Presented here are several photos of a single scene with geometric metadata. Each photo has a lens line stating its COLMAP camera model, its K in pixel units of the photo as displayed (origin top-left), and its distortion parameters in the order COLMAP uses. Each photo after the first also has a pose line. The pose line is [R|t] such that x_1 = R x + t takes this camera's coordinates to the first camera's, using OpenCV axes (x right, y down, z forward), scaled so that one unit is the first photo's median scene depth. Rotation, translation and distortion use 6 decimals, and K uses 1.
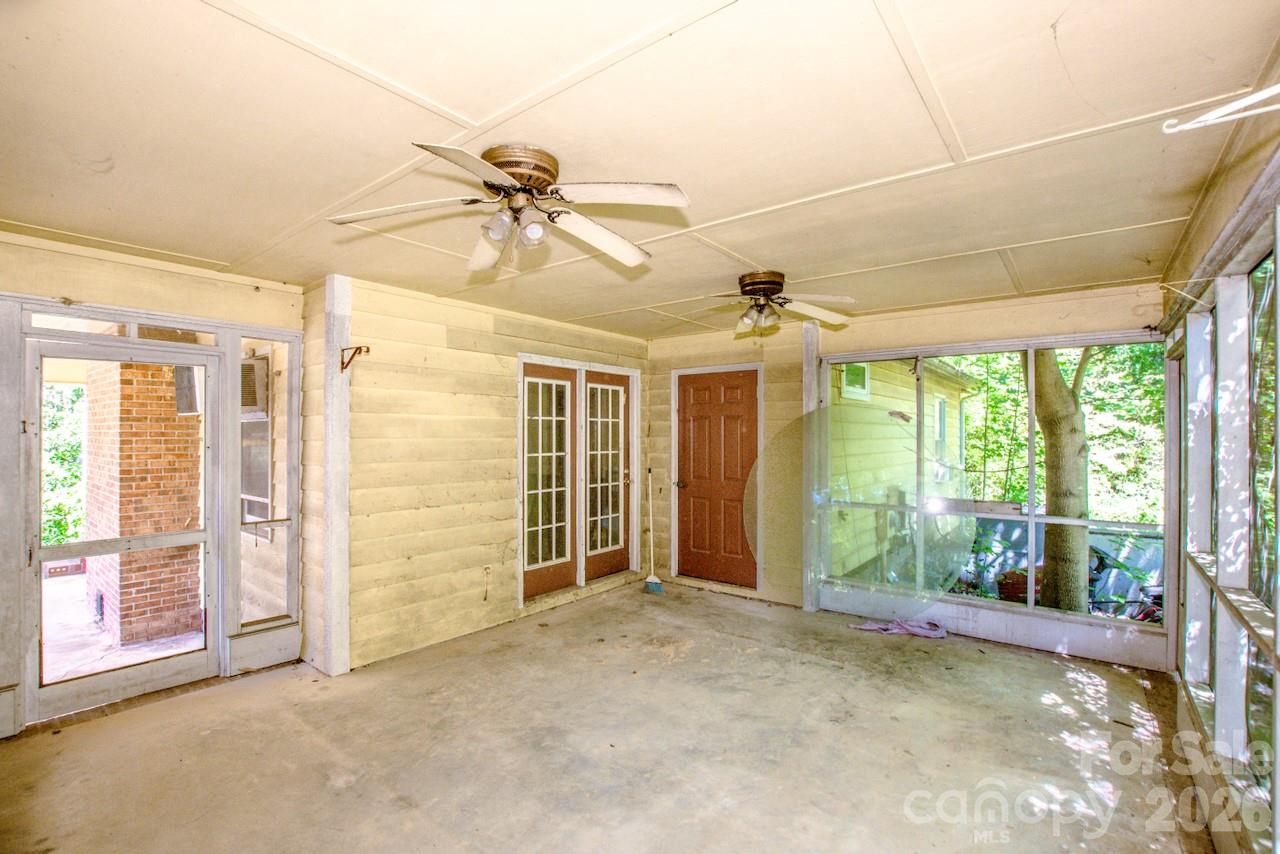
lens RADIAL K [[581.8, 0, 640.0], [0, 581.8, 427.0], [0, 0, 1]] dist [-0.025481, 0.000288]
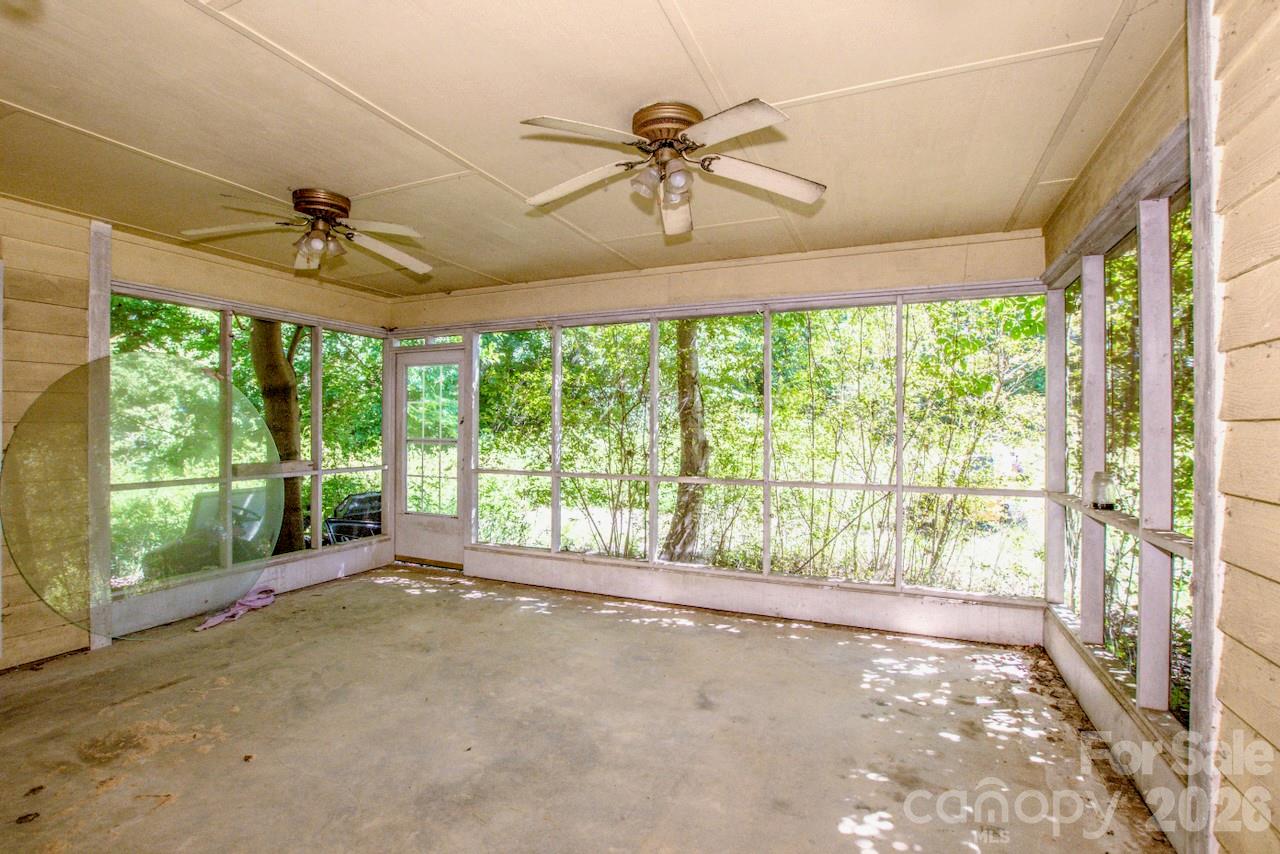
lens RADIAL K [[581.8, 0, 640.0], [0, 581.8, 427.0], [0, 0, 1]] dist [-0.025481, 0.000288]
pose [[-0.247580, -0.004177, 0.968858, -0.750507], [-0.015055, 0.999887, 0.000464, 0.065859], [-0.968750, -0.014471, -0.247615, 0.795679]]
